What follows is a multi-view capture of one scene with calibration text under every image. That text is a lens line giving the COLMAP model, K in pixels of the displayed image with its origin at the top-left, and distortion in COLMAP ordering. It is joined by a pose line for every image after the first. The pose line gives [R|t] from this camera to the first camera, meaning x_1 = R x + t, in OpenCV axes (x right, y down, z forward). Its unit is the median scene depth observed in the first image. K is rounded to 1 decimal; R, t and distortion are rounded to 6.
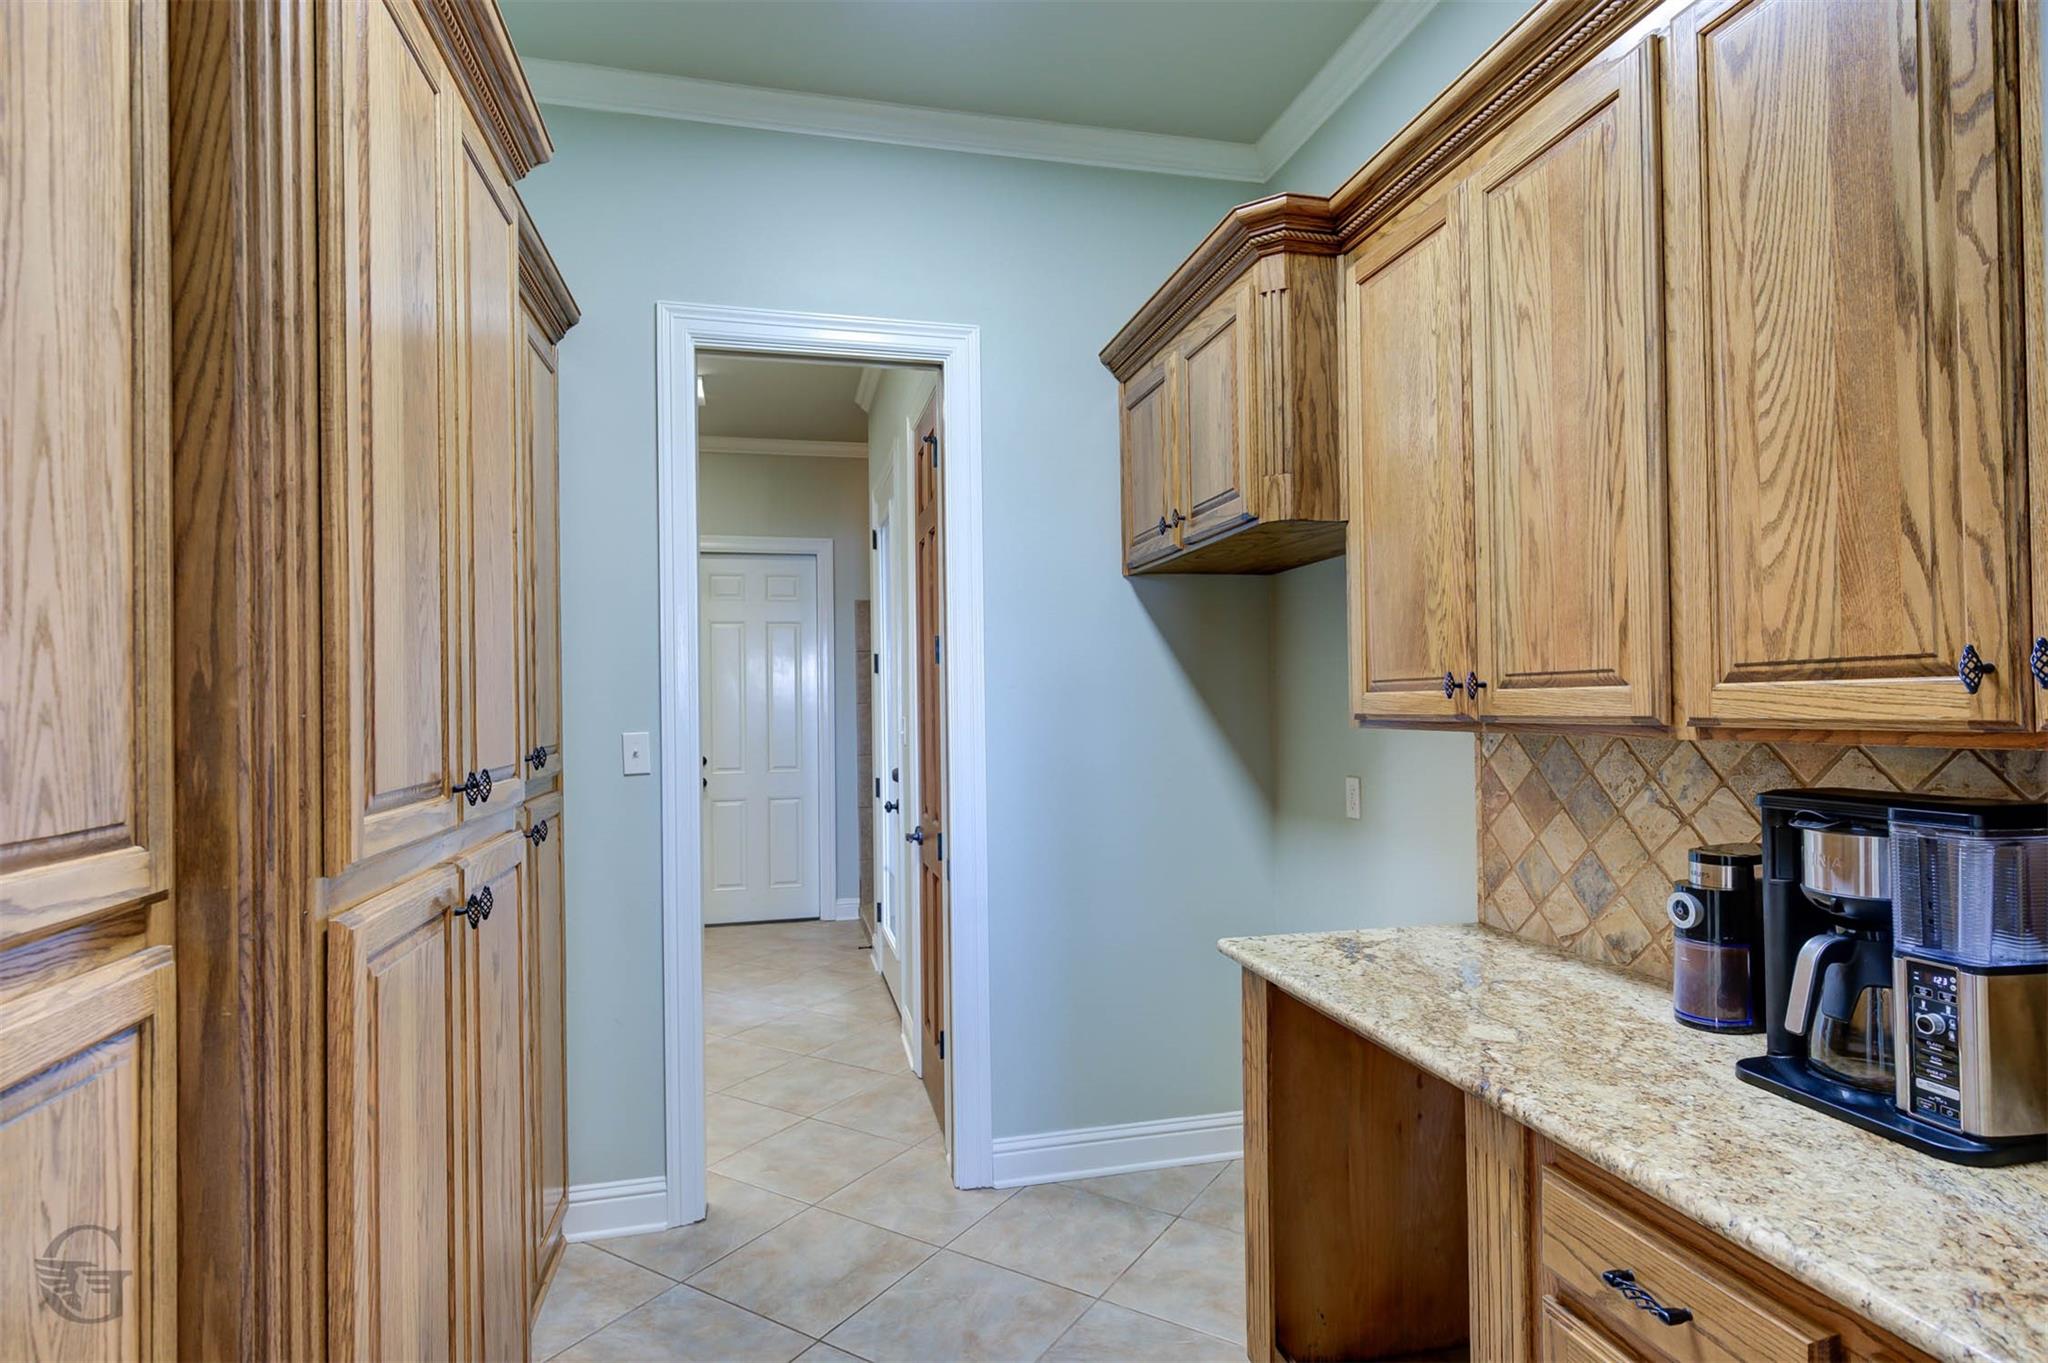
lens RADIAL K [[1045.2, 0, 1025.8], [0, 1045.2, 688.5], [0, 0, 1]] dist [-0.005398, -0.000701]
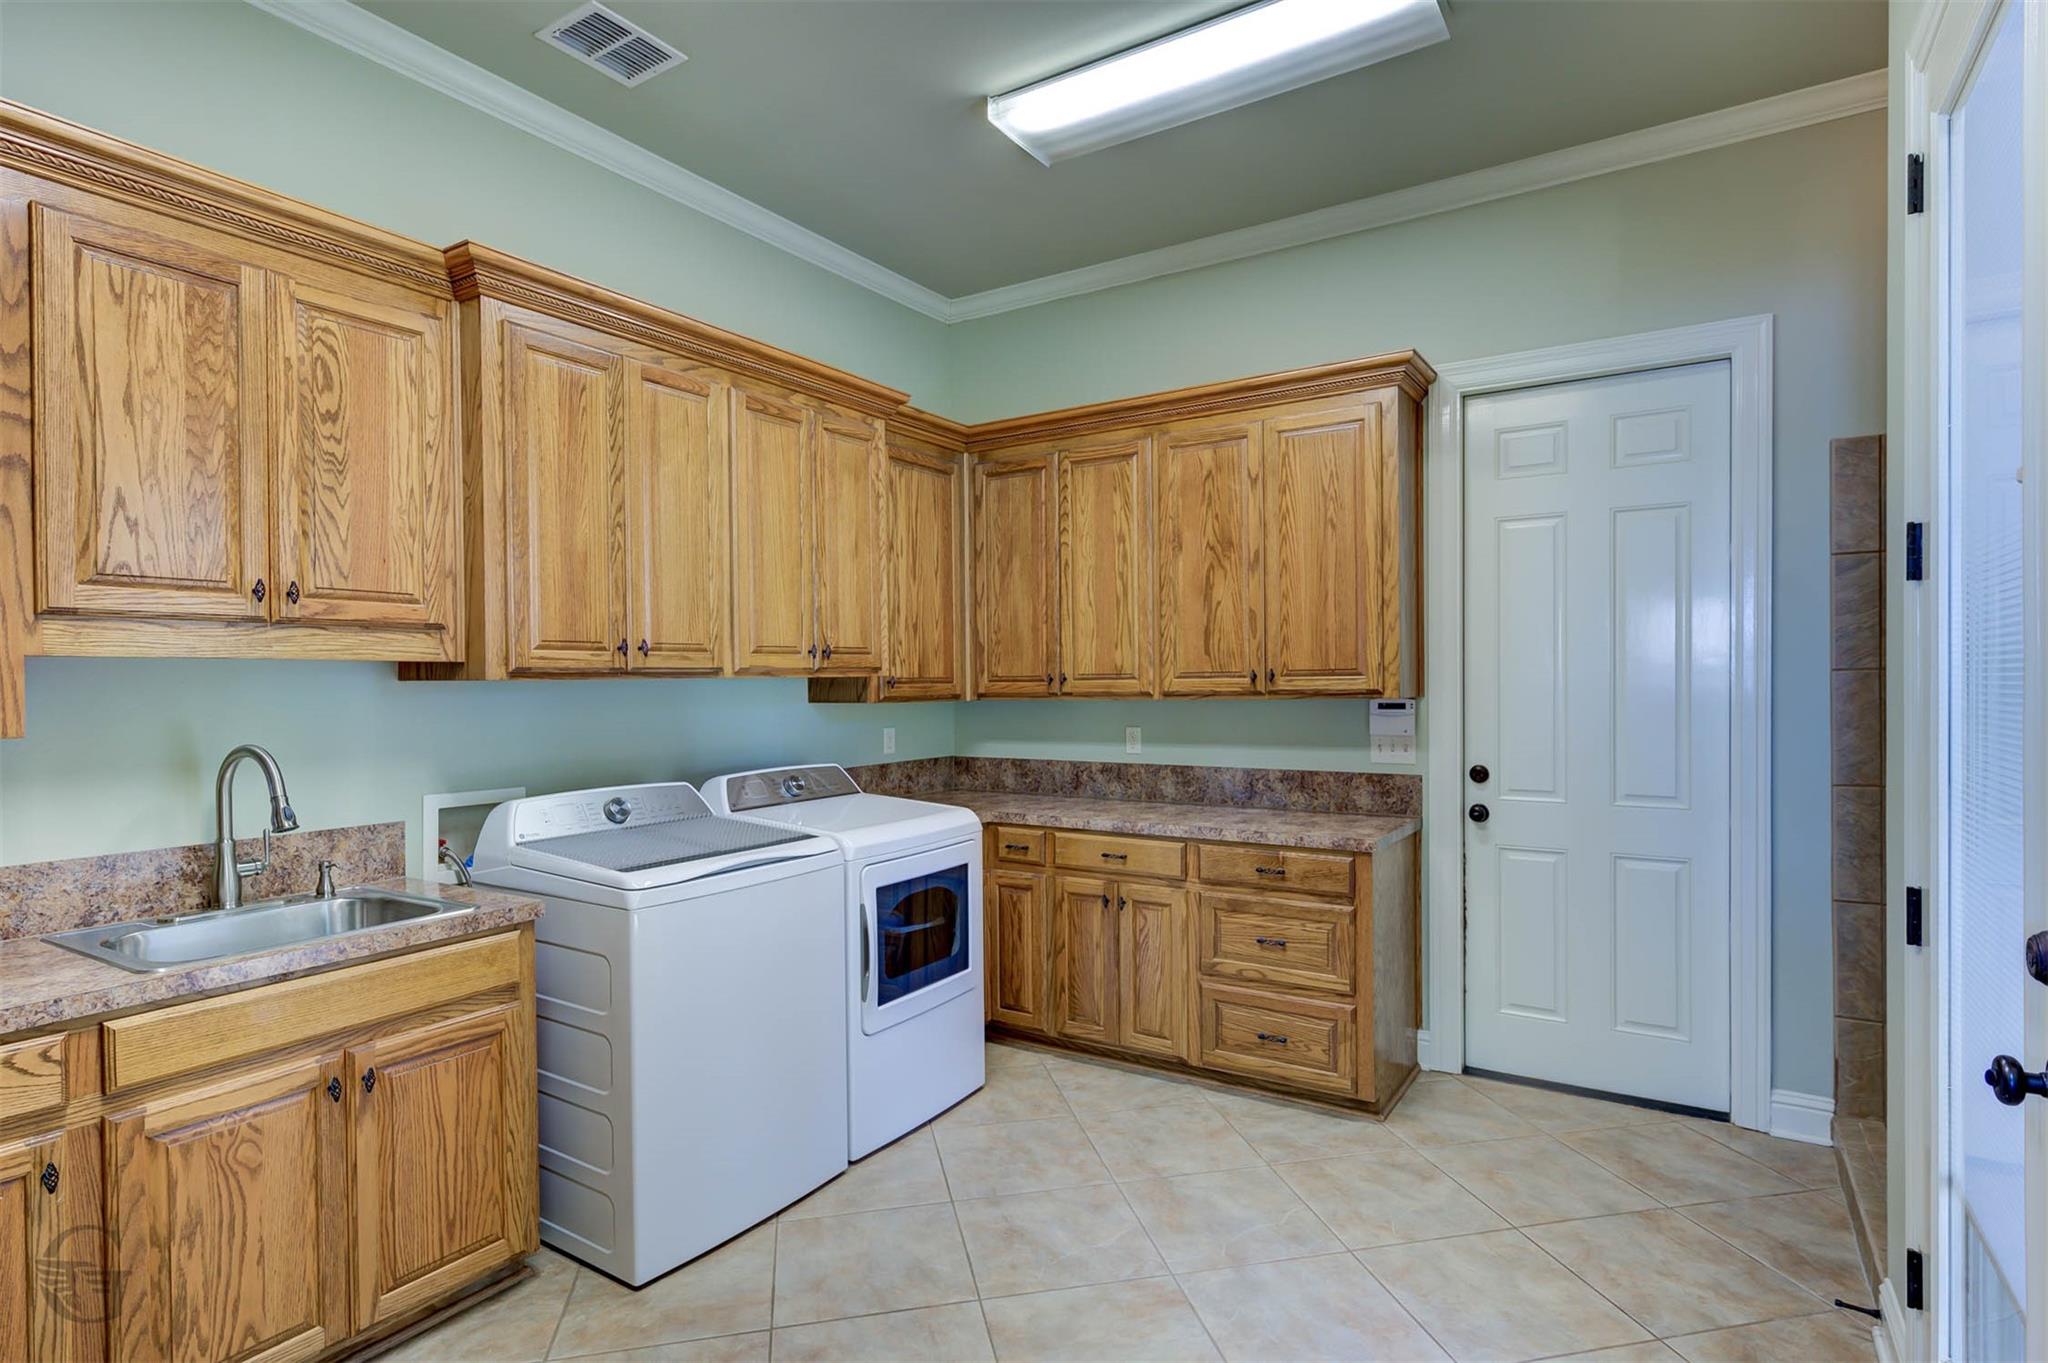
lens RADIAL K [[1045.2, 0, 1025.0], [0, 1045.2, 682.3], [0, 0, 1]] dist [-0.005398, -0.000701]
pose [[0.689610, 0.014475, -0.724036, -0.079000], [0.003549, 0.999721, 0.023366, 0.007976], [0.724172, -0.018683, 0.689366, 0.450083]]
